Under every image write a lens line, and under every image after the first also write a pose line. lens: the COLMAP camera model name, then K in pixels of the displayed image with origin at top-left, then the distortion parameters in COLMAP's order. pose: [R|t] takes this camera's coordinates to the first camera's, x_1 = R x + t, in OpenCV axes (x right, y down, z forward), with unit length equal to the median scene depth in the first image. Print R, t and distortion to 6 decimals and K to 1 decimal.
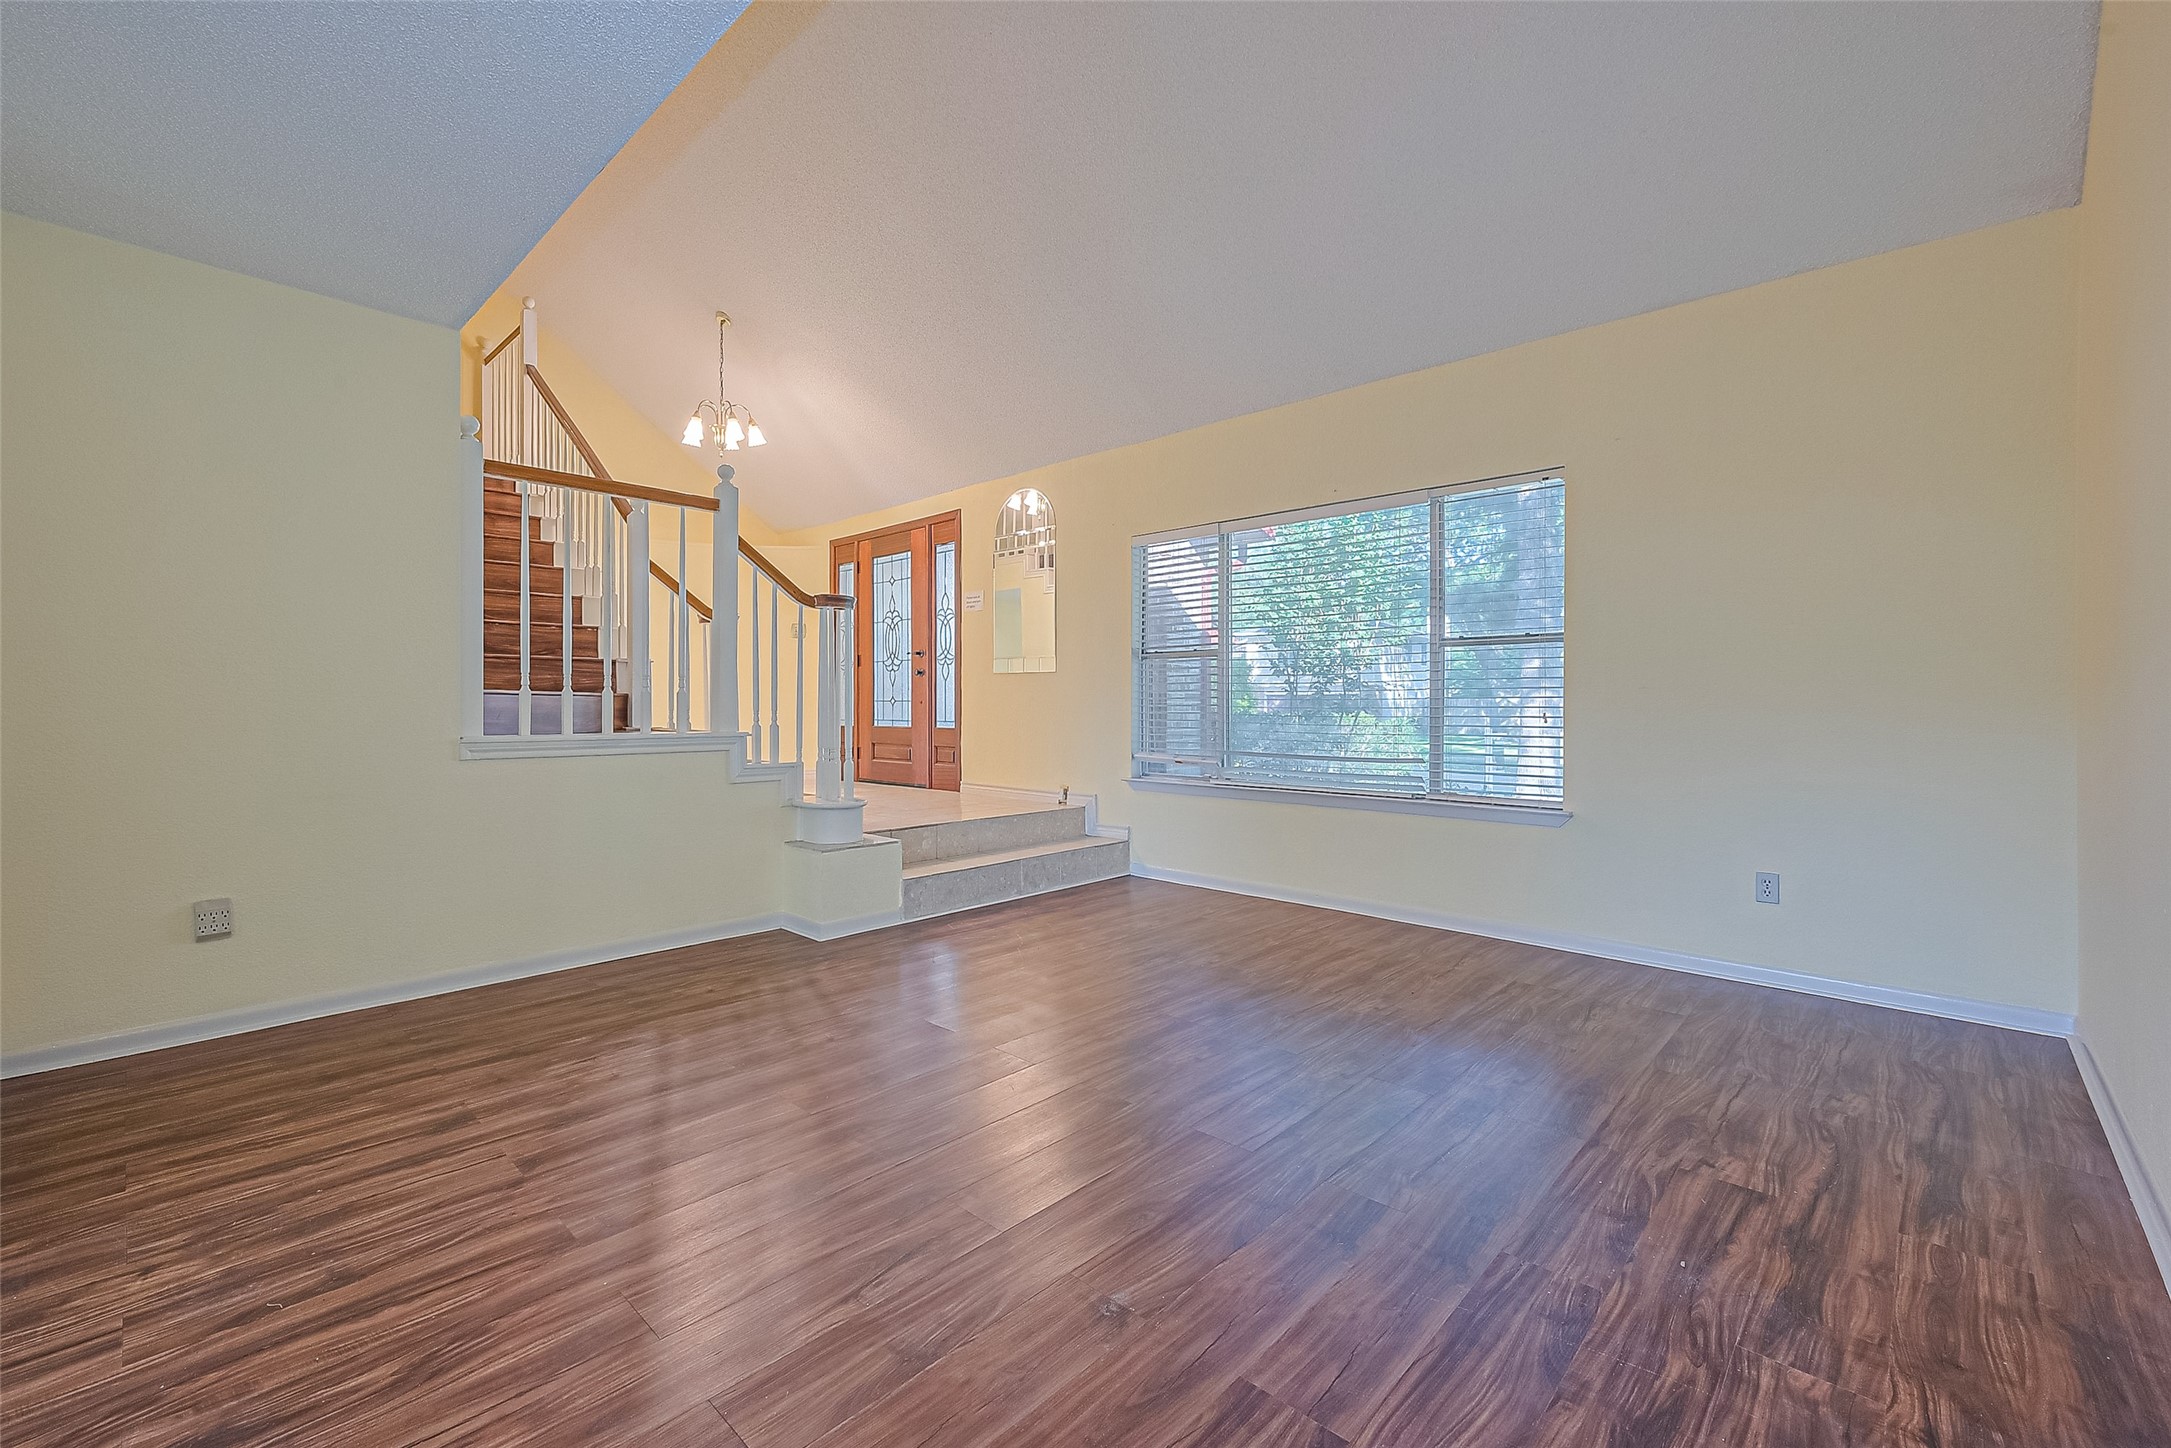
lens RADIAL K [[891.3, 0, 1075.6], [0, 891.3, 686.9], [0, 0, 1]] dist [0.001537, 0.000346]
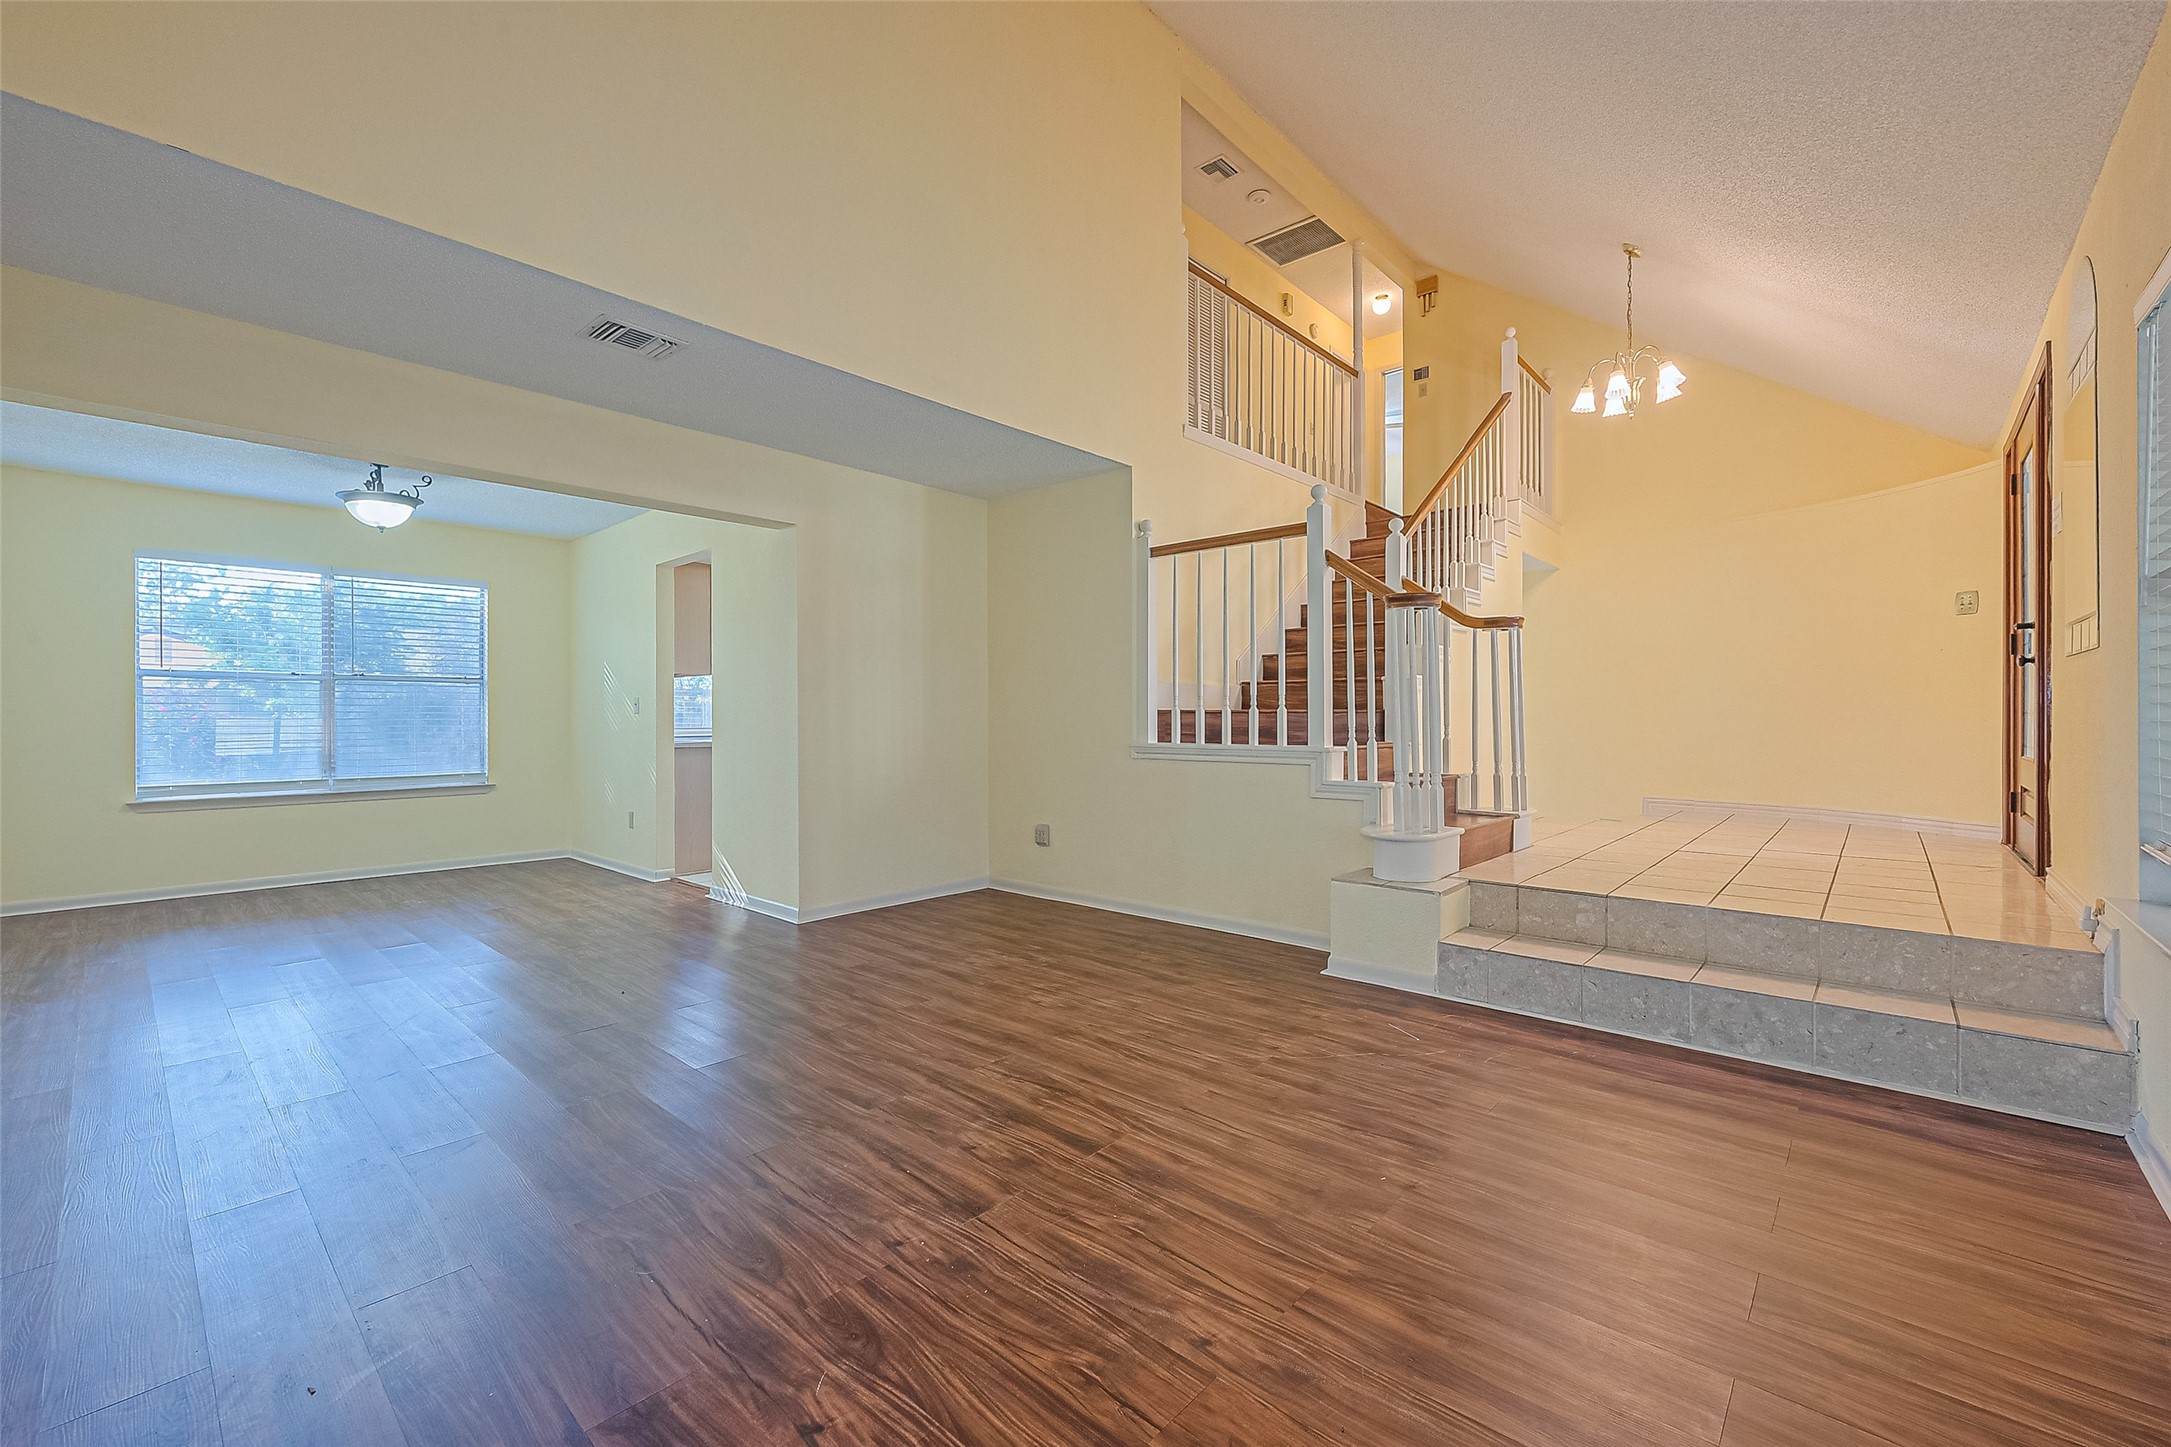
lens RADIAL K [[891.3, 0, 1076.0], [0, 891.3, 714.6], [0, 0, 1]] dist [0.001537, 0.000346]
pose [[0.037022, -0.004796, -0.999303, 0.835270], [0.015974, 0.999864, -0.004207, 0.018008], [0.999187, -0.015807, 0.037094, 0.928146]]
